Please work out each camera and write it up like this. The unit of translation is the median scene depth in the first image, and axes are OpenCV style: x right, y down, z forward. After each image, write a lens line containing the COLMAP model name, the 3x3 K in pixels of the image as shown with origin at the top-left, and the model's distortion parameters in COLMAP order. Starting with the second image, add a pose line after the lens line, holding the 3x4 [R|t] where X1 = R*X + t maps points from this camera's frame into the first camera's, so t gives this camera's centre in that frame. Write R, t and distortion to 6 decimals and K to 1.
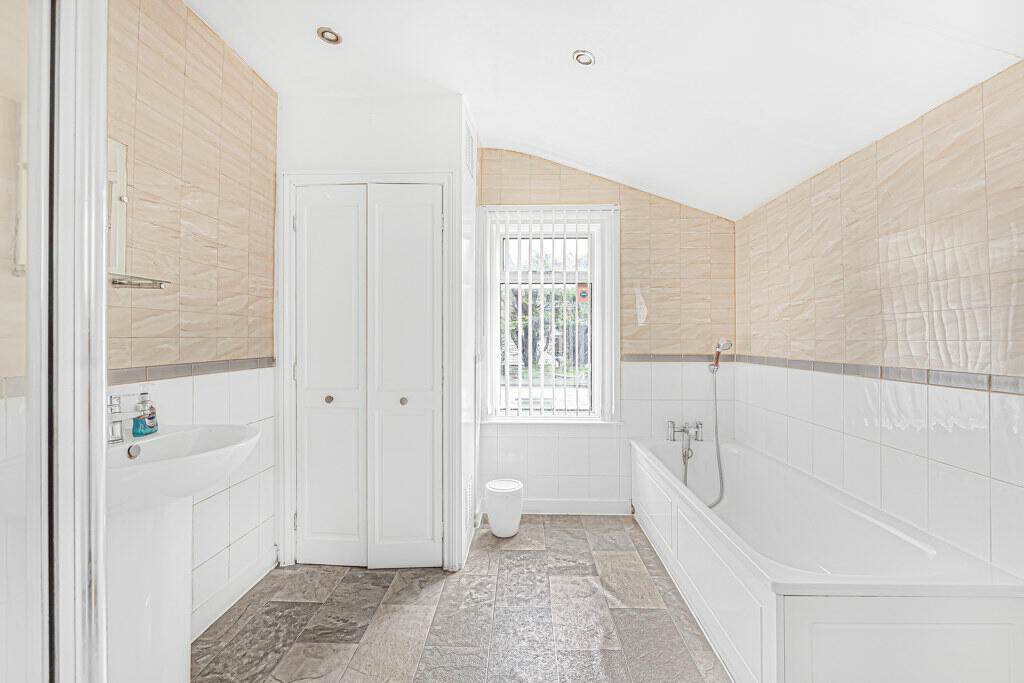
lens RADIAL K [[429.2, 0, 513.1], [0, 429.2, 336.0], [0, 0, 1]] dist [-0.001486, -0.000076]
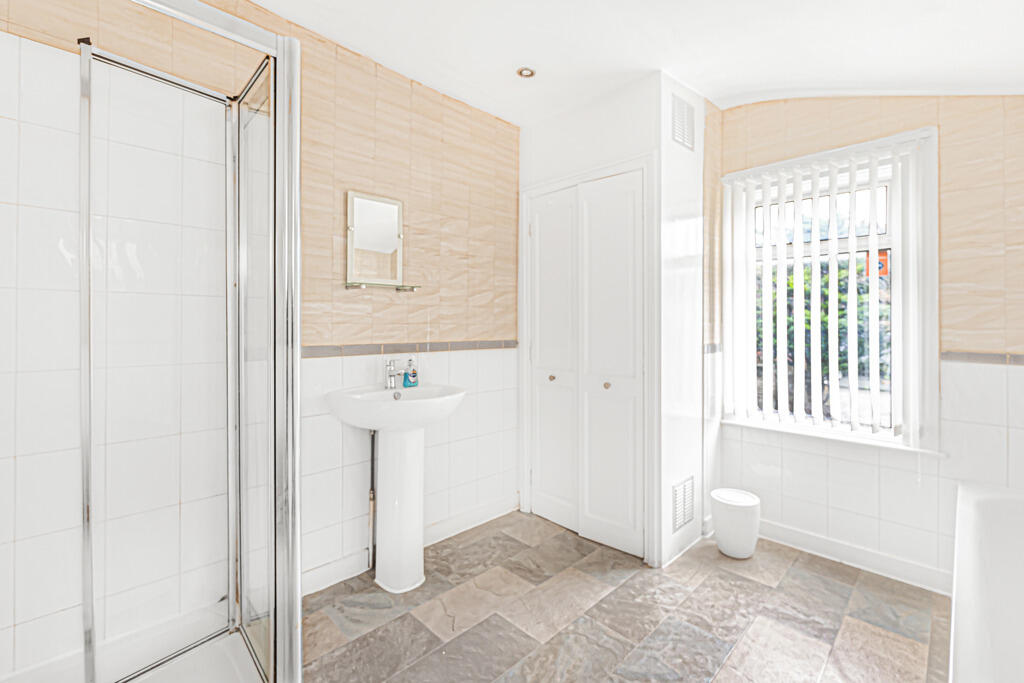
lens RADIAL K [[447.8, 0, 514.5], [0, 447.8, 323.4], [0, 0, 1]] dist [-0.014097, 0.006272]
pose [[0.724219, 0.000499, -0.689570, 0.339781], [-0.001659, 0.999998, -0.001019, 0.002203], [0.689568, 0.001882, 0.724219, 0.061240]]
